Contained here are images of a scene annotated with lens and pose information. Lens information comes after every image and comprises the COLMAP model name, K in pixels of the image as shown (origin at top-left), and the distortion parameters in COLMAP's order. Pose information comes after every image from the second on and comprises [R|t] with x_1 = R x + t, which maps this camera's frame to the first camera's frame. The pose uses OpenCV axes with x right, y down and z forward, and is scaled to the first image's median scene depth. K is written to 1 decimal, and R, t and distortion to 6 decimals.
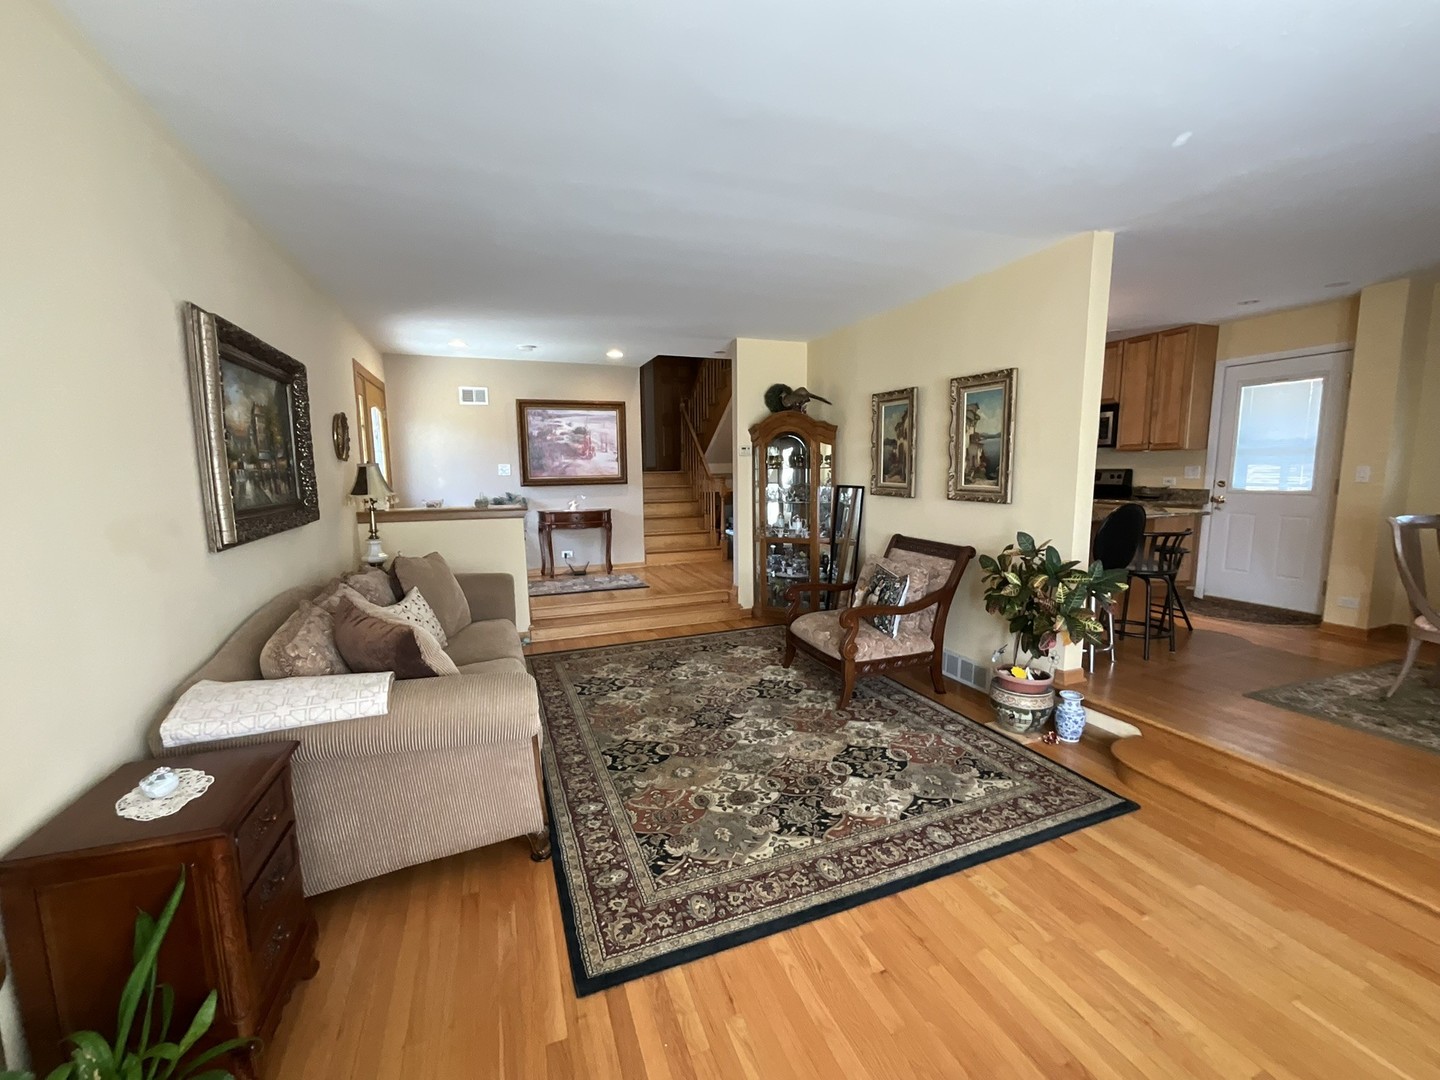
lens RADIAL K [[585.9, 0, 719.3], [0, 585.9, 541.8], [0, 0, 1]] dist [-0.001962, 0.000361]
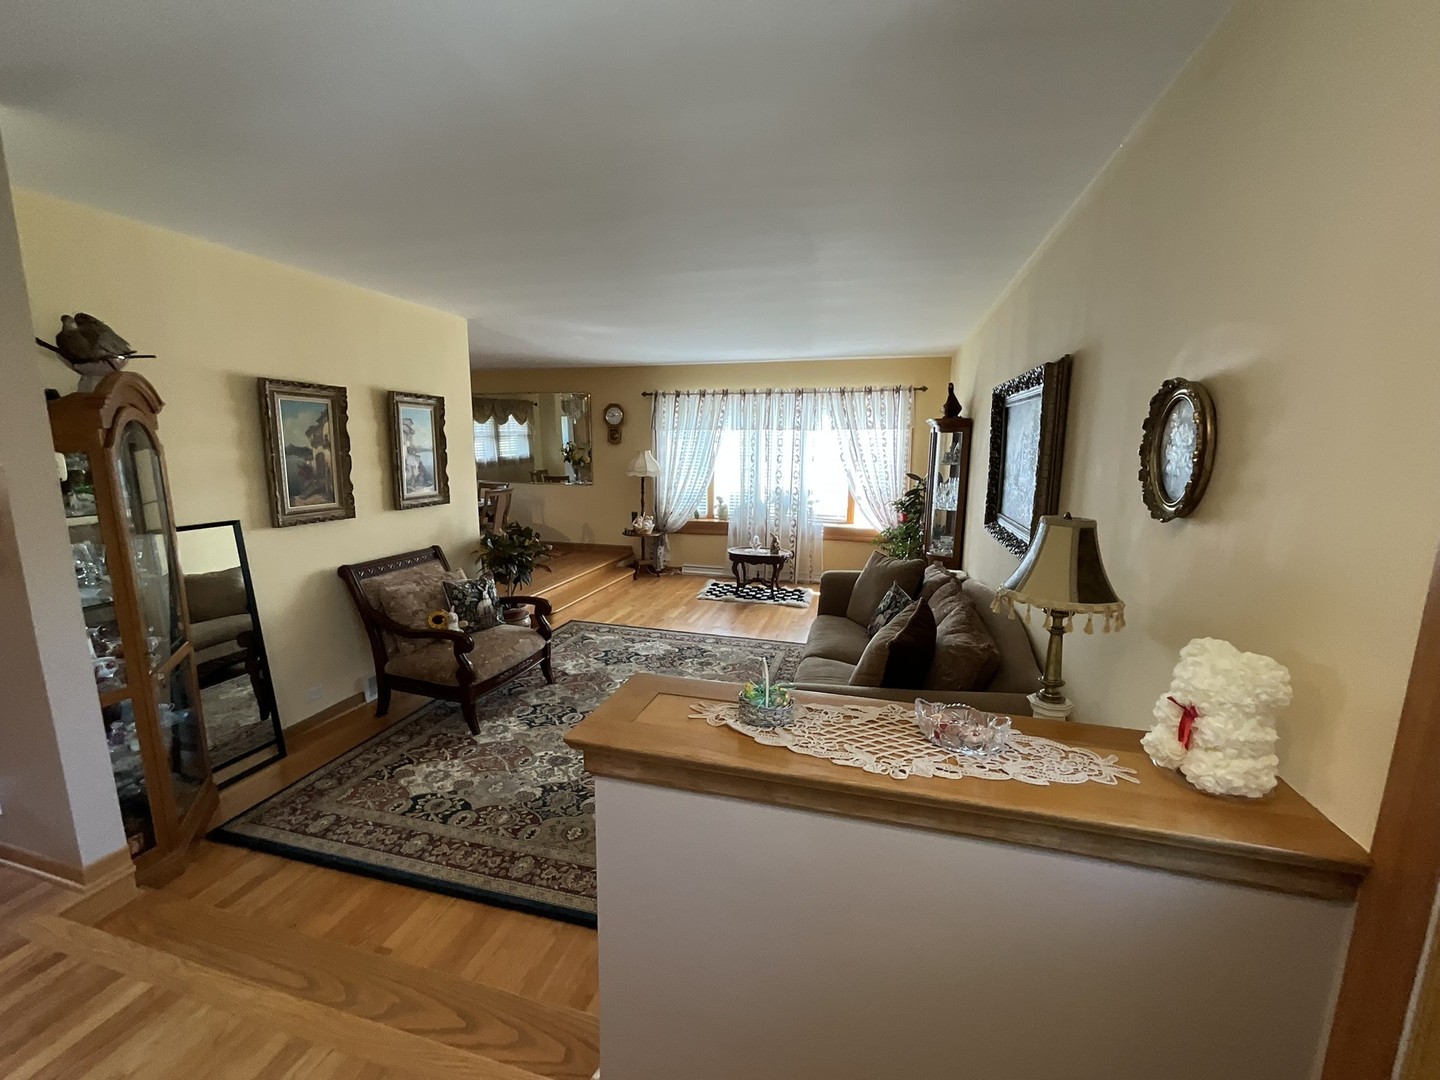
lens RADIAL K [[585.9, 0, 719.3], [0, 585.9, 541.8], [0, 0, 1]] dist [-0.001962, 0.000361]
pose [[-0.802047, -0.097138, 0.589309, -0.687983], [0.078029, 0.961187, 0.264633, -0.257624], [-0.592142, 0.258231, -0.763338, 1.538734]]
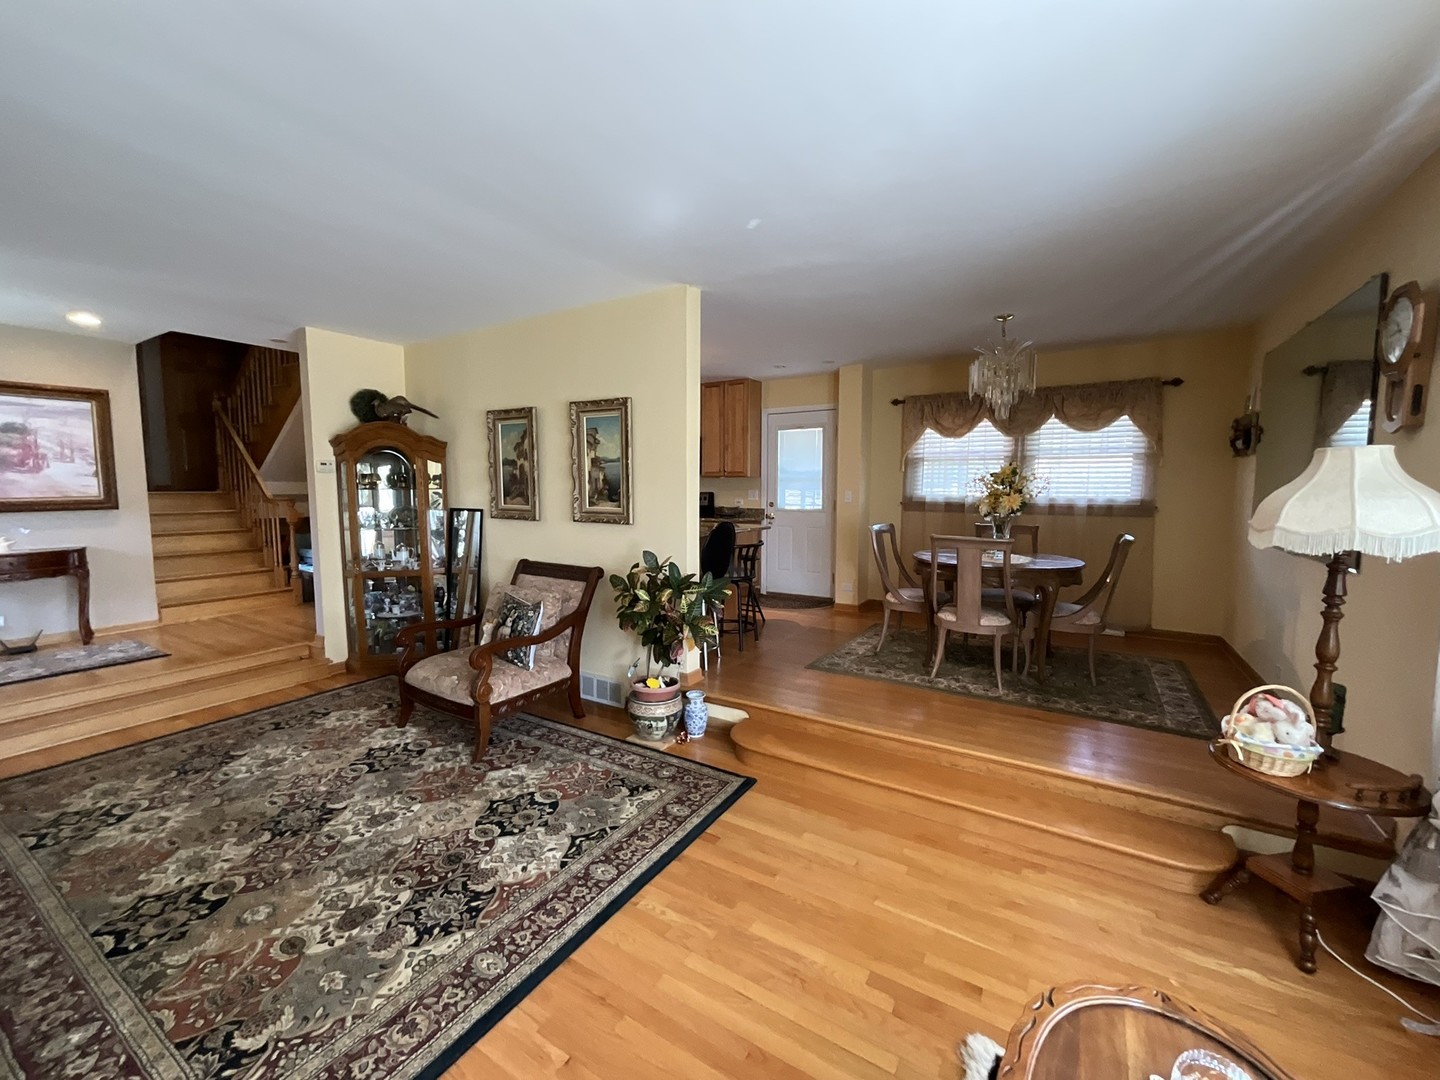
lens RADIAL K [[585.9, 0, 719.3], [0, 585.9, 541.8], [0, 0, 1]] dist [-0.001962, 0.000361]
pose [[0.798597, -0.044631, 0.600208, -0.014596], [0.066775, 0.997660, -0.014660, -0.006801], [-0.598150, 0.051786, 0.799709, 0.055393]]
